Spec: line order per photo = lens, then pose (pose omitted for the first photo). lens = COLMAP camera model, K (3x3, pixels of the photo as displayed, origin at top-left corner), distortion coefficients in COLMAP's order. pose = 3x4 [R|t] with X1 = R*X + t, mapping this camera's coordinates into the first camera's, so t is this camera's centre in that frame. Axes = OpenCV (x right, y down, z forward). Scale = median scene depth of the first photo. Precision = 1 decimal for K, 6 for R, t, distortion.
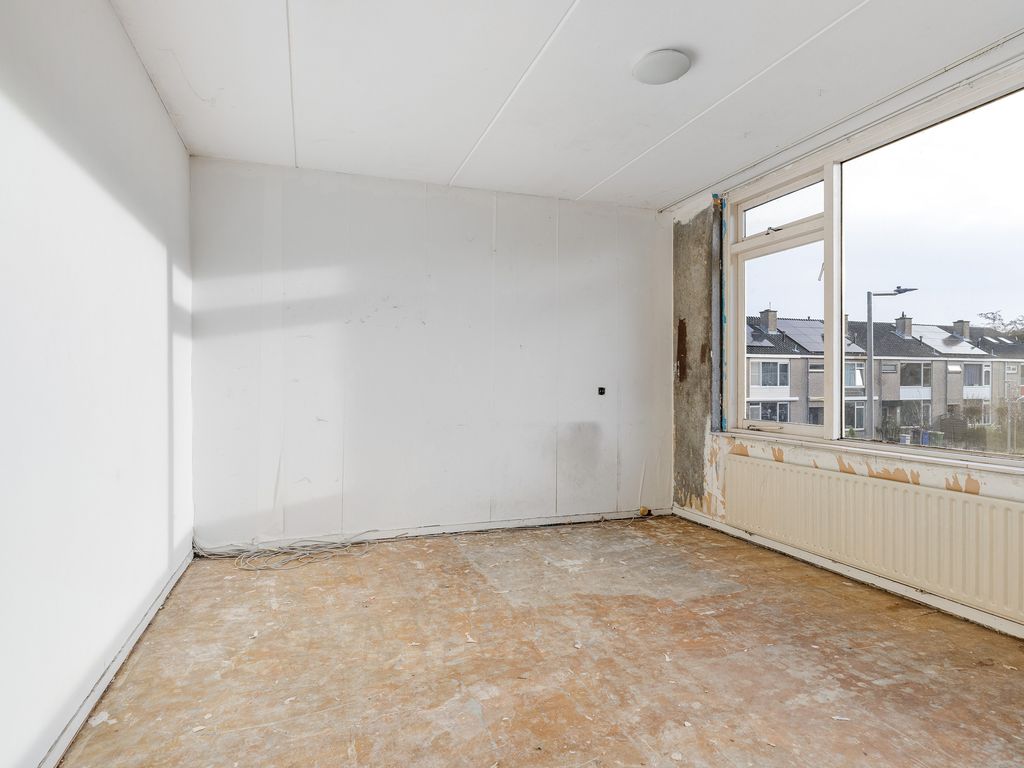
lens RADIAL K [[543.2, 0, 510.3], [0, 543.2, 383.2], [0, 0, 1]] dist [-0.003967, -0.000520]
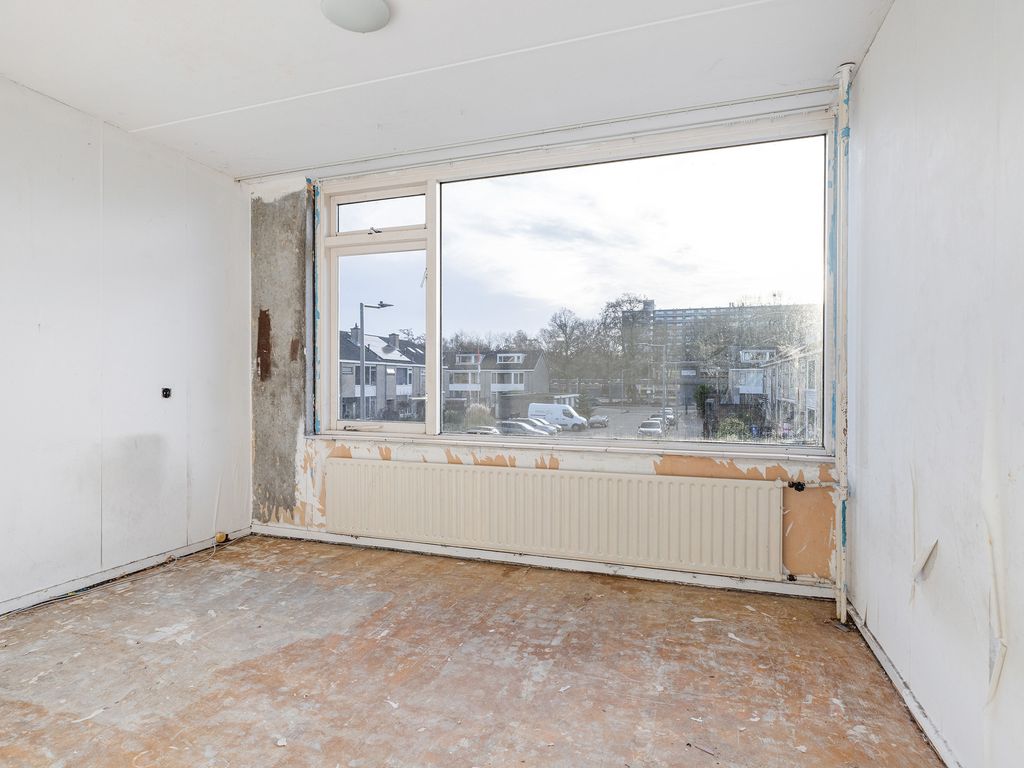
lens RADIAL K [[543.2, 0, 511.7], [0, 543.2, 385.2], [0, 0, 1]] dist [-0.003967, -0.000520]
pose [[0.641120, -0.002413, 0.767437, -0.146628], [-0.001340, 0.999990, 0.004264, -0.000499], [-0.767439, -0.003762, 0.641111, 0.183821]]
